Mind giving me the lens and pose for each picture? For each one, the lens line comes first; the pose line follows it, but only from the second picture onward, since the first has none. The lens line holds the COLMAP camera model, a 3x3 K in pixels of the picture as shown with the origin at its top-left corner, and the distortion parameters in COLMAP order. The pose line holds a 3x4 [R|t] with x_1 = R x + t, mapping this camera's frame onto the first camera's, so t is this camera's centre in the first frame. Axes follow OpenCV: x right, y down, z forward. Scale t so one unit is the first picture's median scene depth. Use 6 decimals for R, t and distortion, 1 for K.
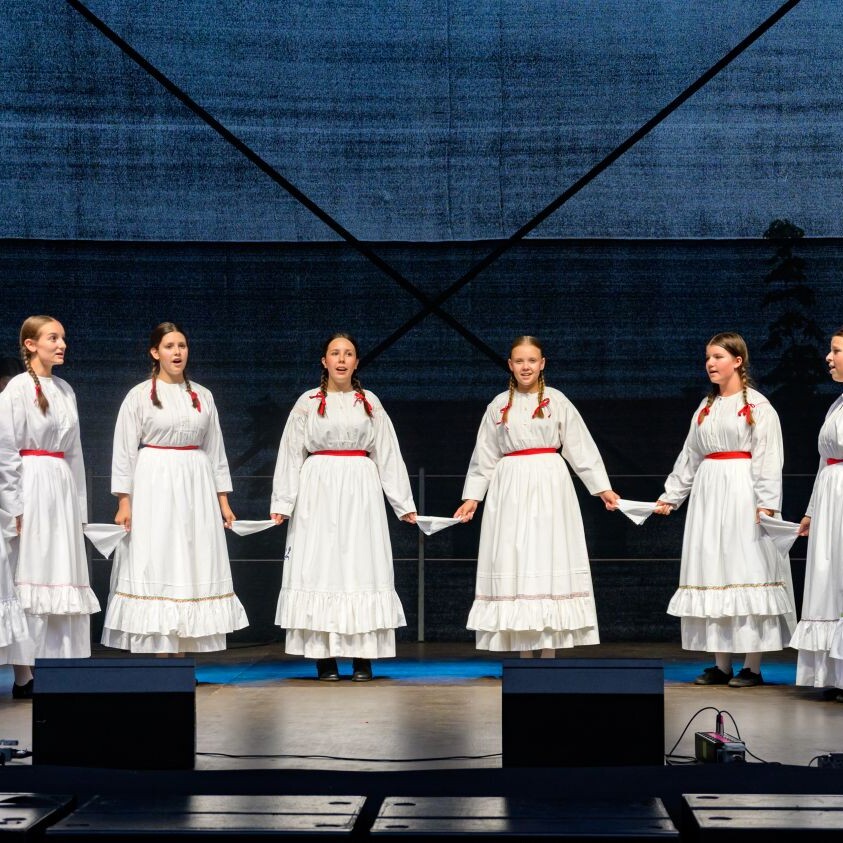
lens RADIAL K [[2413.8, 0, 424.2], [0, 2413.8, 429.6], [0, 0, 1]] dist [0.117192, 0.000000]
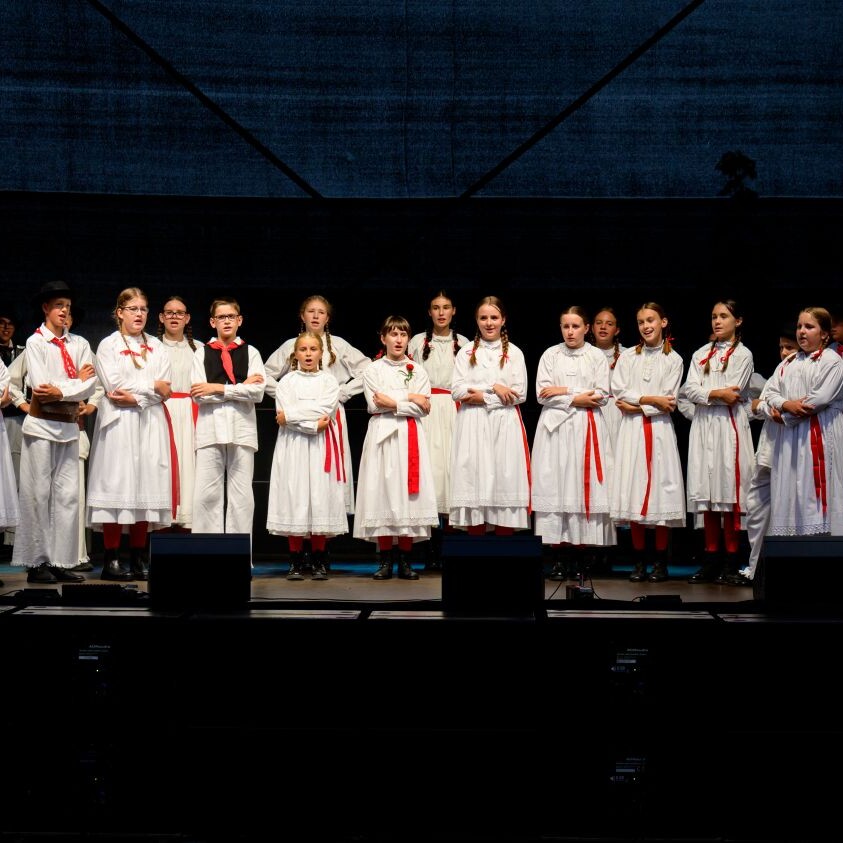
lens RADIAL K [[4051.1, 0, 421.0], [0, 4051.1, 419.4], [0, 0, 1]] dist [-0.105620, 0.000000]
pose [[0.999771, 0.008326, 0.019704, -0.018208], [-0.008921, 0.999501, 0.030307, -0.032702], [-0.019442, -0.030475, 0.999346, -0.860066]]
